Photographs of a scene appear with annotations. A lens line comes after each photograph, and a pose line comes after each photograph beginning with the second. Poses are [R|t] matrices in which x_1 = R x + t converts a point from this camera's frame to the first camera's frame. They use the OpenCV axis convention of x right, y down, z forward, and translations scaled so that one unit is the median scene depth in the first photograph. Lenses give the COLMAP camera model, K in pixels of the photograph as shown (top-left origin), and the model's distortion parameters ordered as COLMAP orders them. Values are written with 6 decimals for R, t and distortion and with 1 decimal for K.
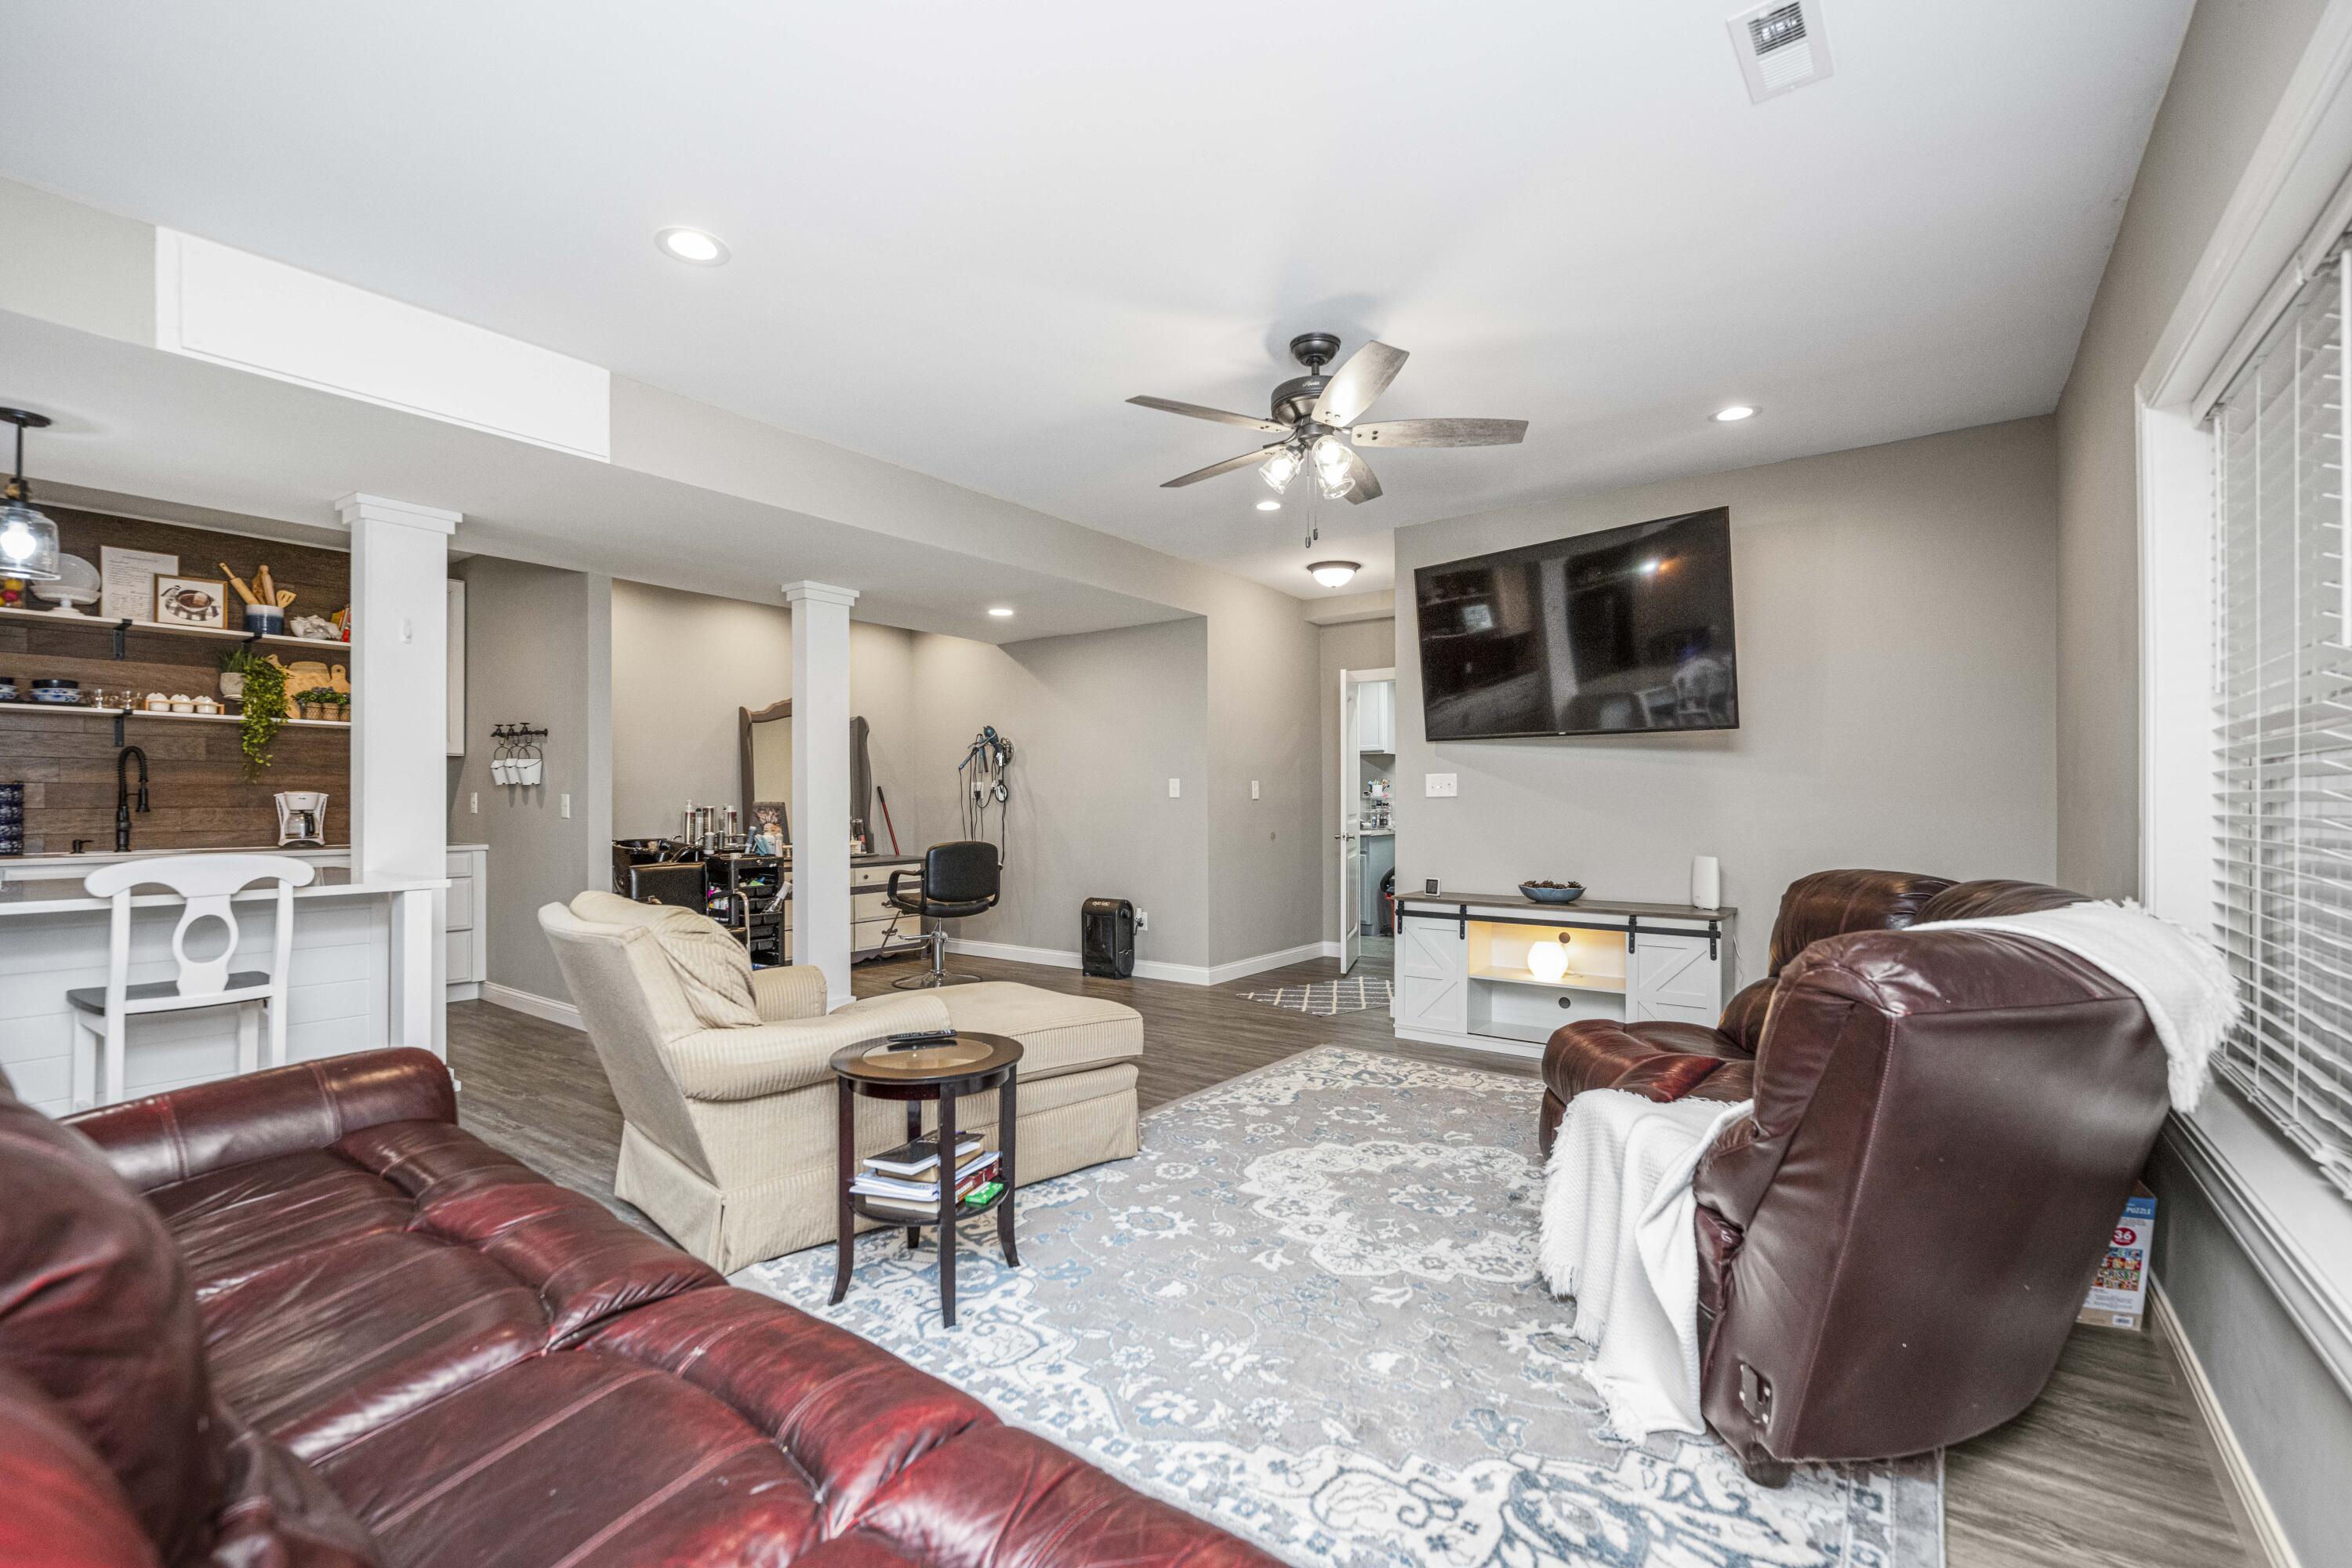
lens RADIAL K [[1027.0, 0, 1188.3], [0, 1027.0, 789.0], [0, 0, 1]] dist [-0.002536, -0.000503]
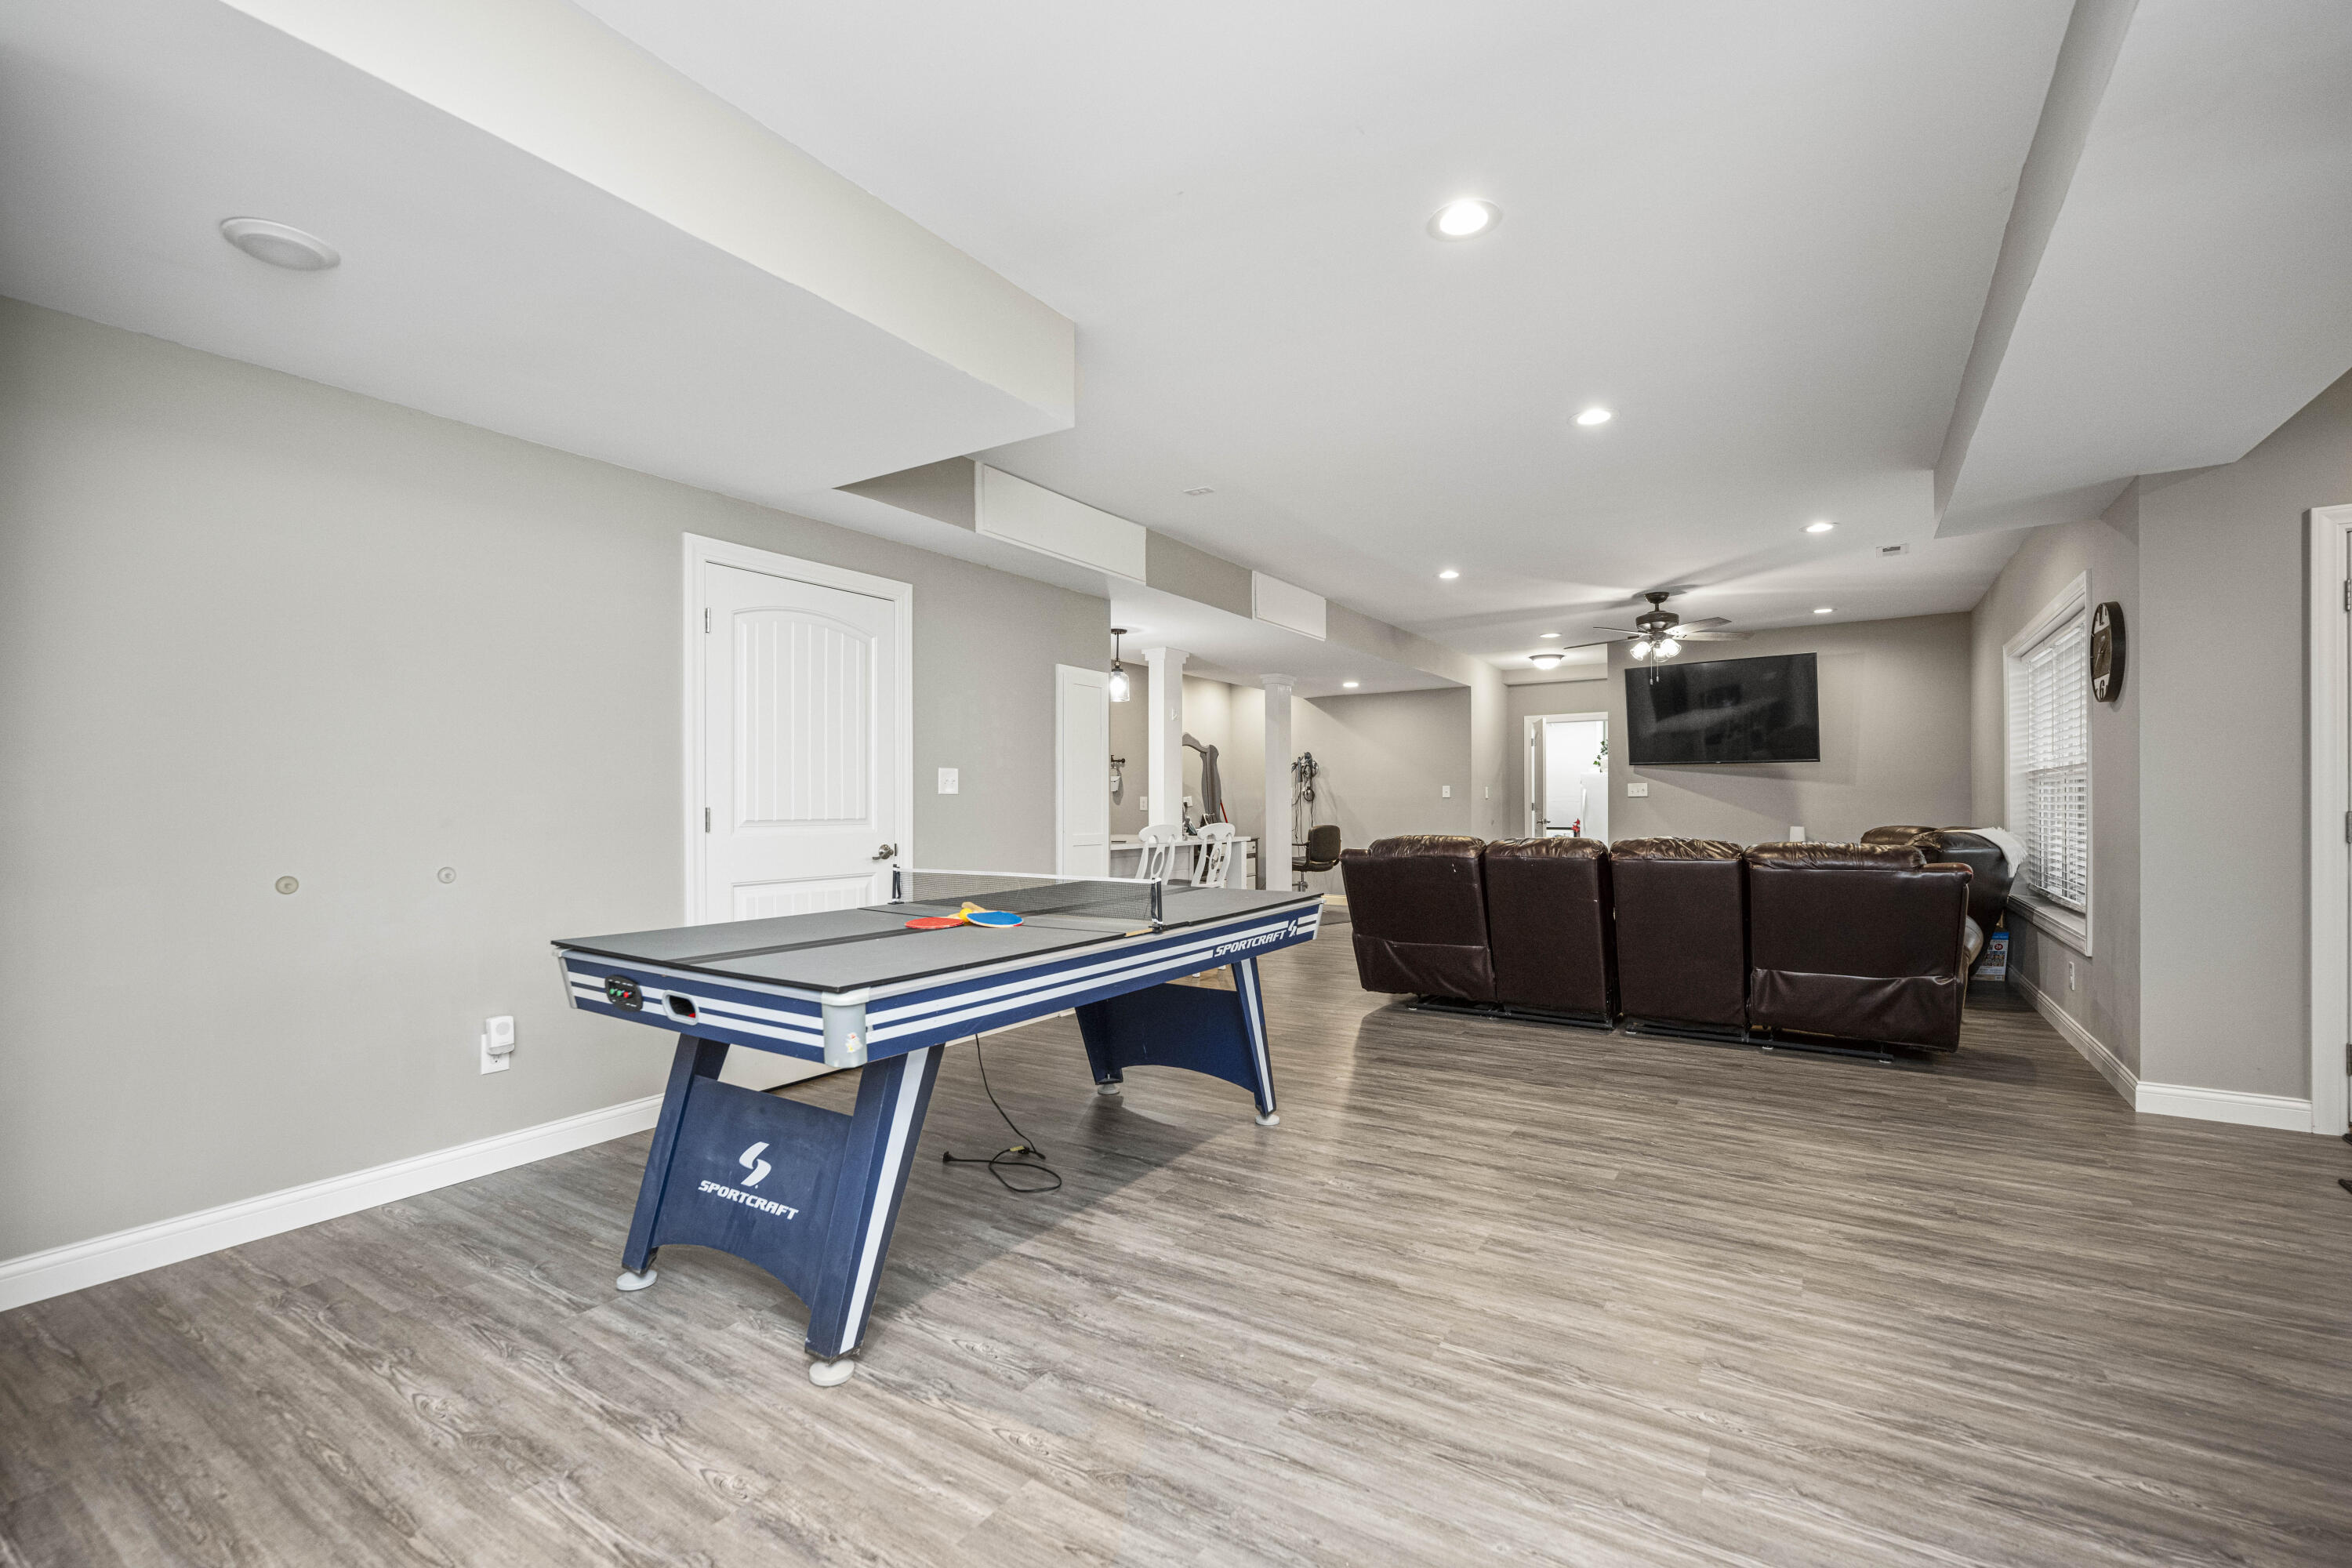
lens RADIAL K [[1027.0, 0, 1162.2], [0, 1027.0, 791.6], [0, 0, 1]] dist [-0.002536, -0.000503]
pose [[0.999092, -0.004053, 0.042415, -0.479423], [0.004295, 0.999975, -0.005617, 0.005285], [-0.042391, 0.005794, 0.999084, -0.549149]]
